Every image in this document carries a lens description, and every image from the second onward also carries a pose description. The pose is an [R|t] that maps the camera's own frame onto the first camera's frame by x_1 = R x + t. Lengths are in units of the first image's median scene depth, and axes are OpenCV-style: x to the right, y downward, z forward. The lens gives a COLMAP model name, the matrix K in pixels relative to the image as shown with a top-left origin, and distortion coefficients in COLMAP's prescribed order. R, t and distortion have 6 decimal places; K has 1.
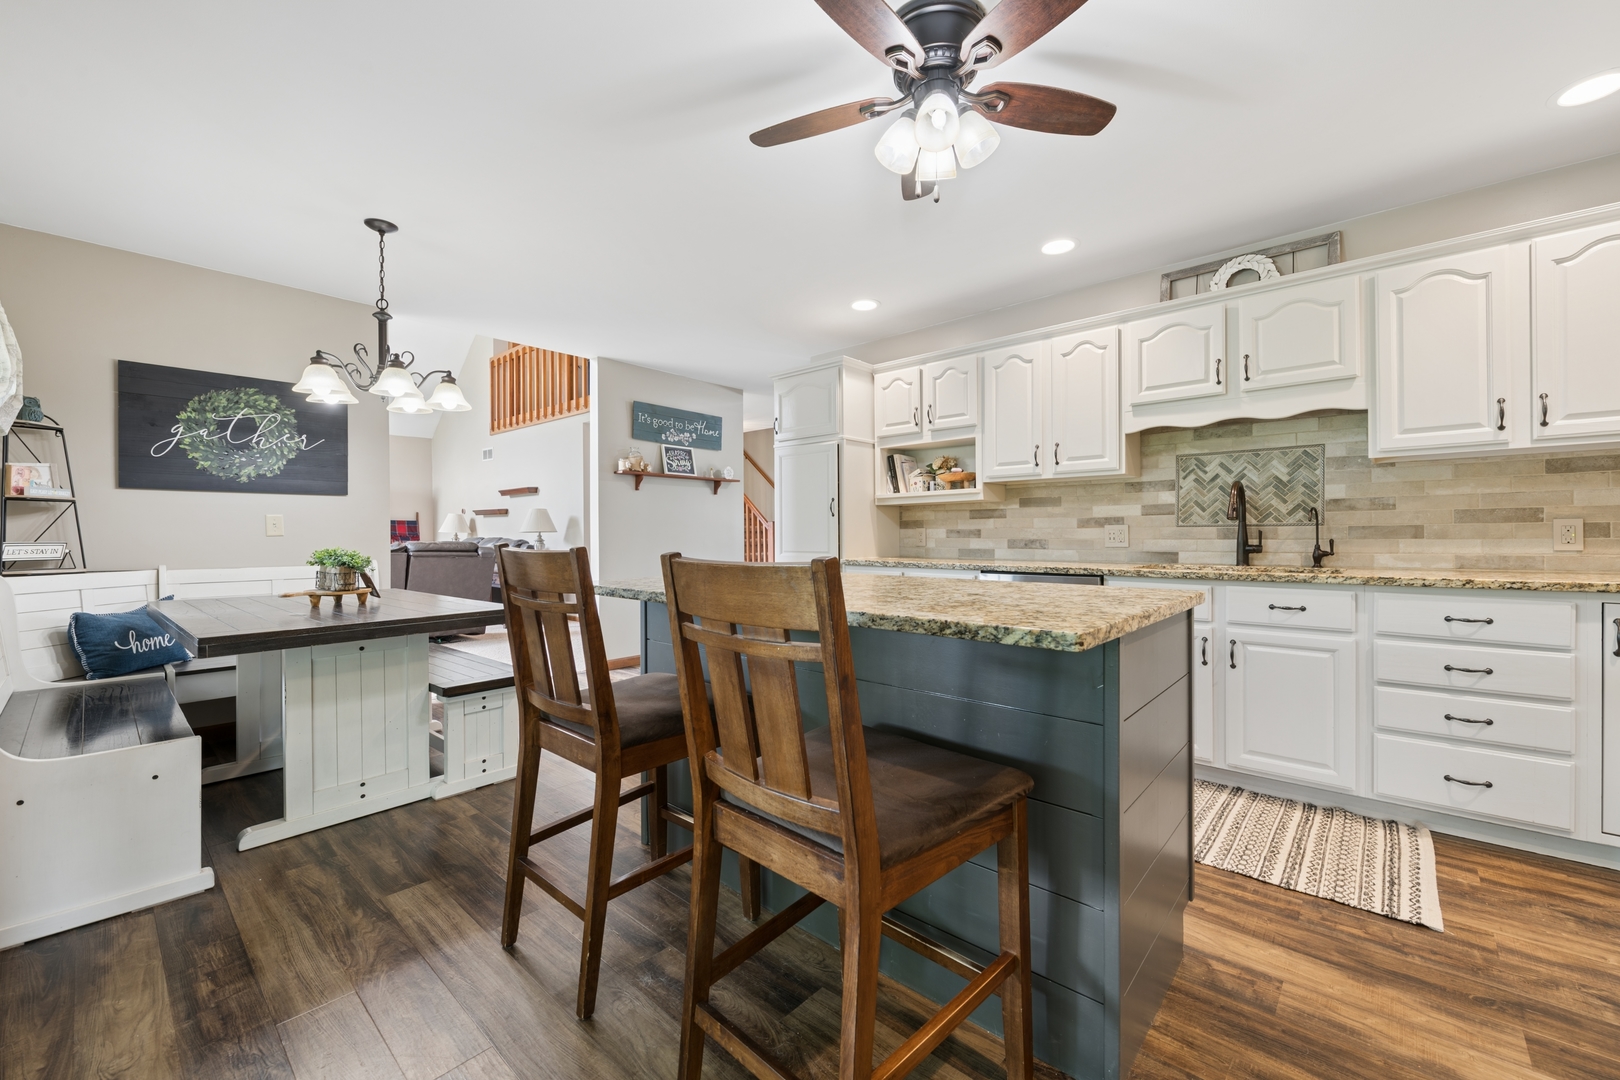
lens RADIAL K [[639.5, 0, 799.2], [0, 639.5, 532.1], [0, 0, 1]] dist [0.001565, -0.002714]
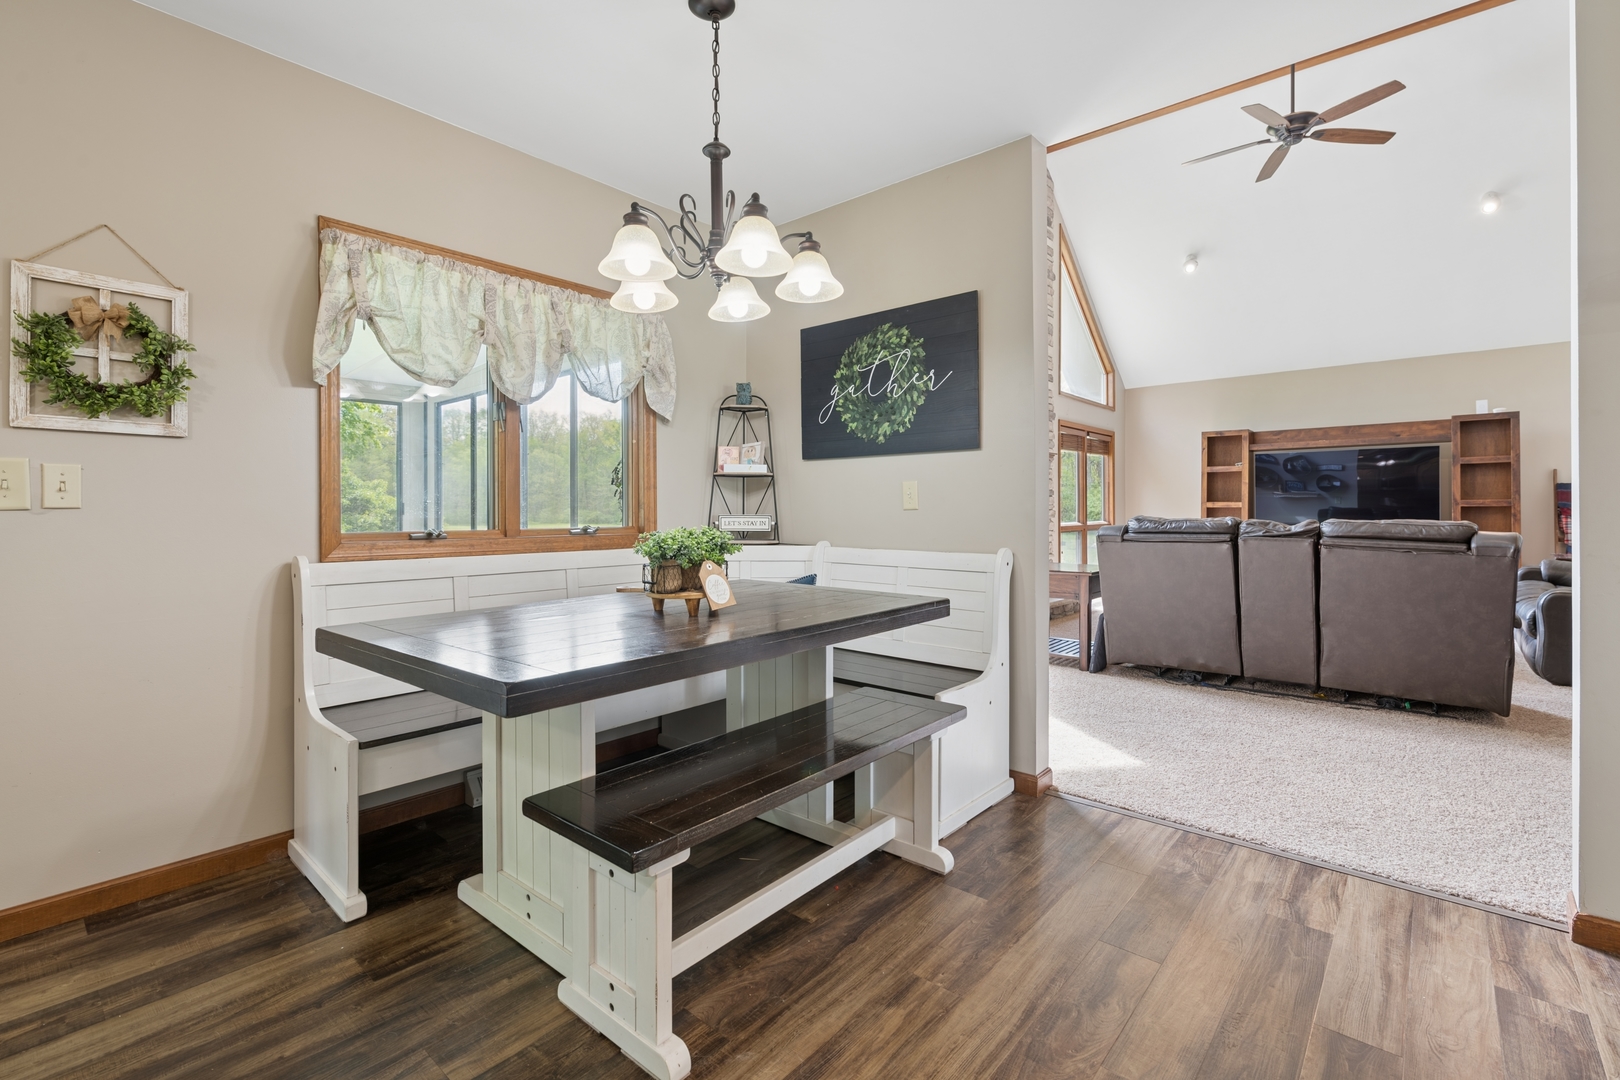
lens RADIAL K [[724.6, 0, 813.7], [0, 724.6, 506.8], [0, 0, 1]] dist [0.019616, -0.000235]
pose [[0.010930, 0.003957, -0.999932, 0.040800], [0.001634, 0.999991, 0.003975, -0.001962], [0.999939, -0.001677, 0.010923, 0.885295]]
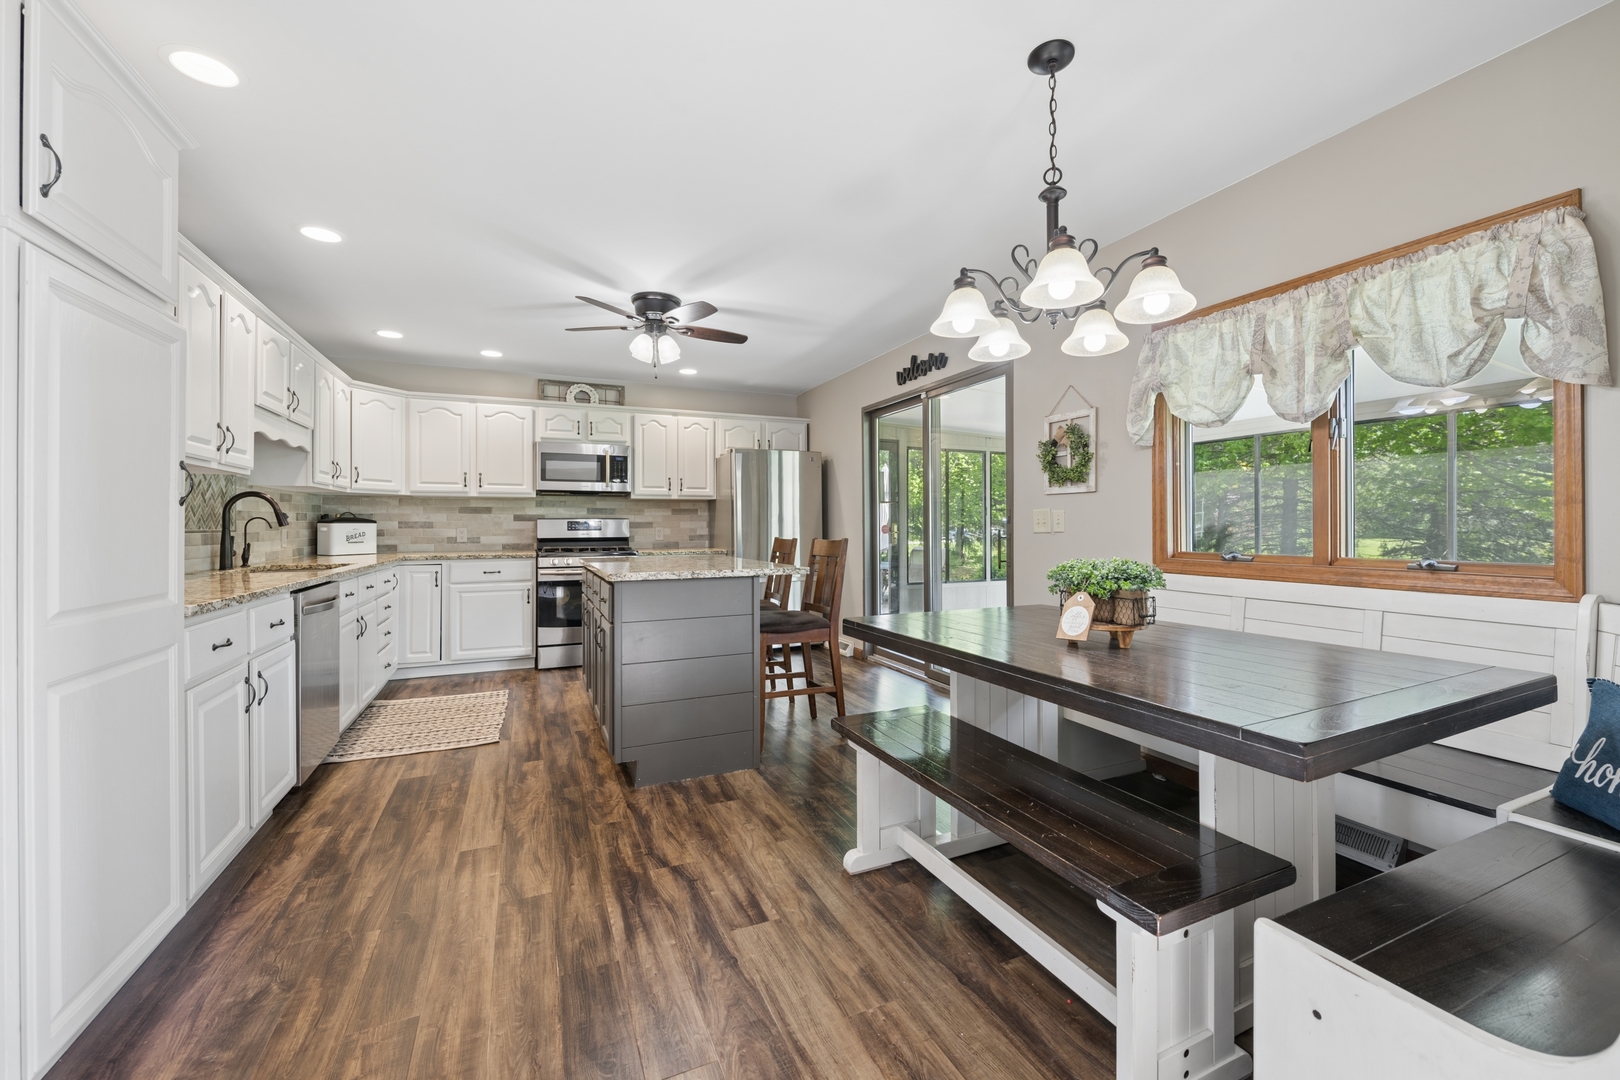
lens RADIAL K [[639.5, 0, 814.7], [0, 639.5, 525.3], [0, 0, 1]] dist [0.001565, -0.002714]
pose [[-0.915258, 0.009499, 0.402755, -0.547336], [0.008712, 0.999955, -0.003787, -0.009067], [-0.402773, 0.000042, -0.915300, 1.354619]]
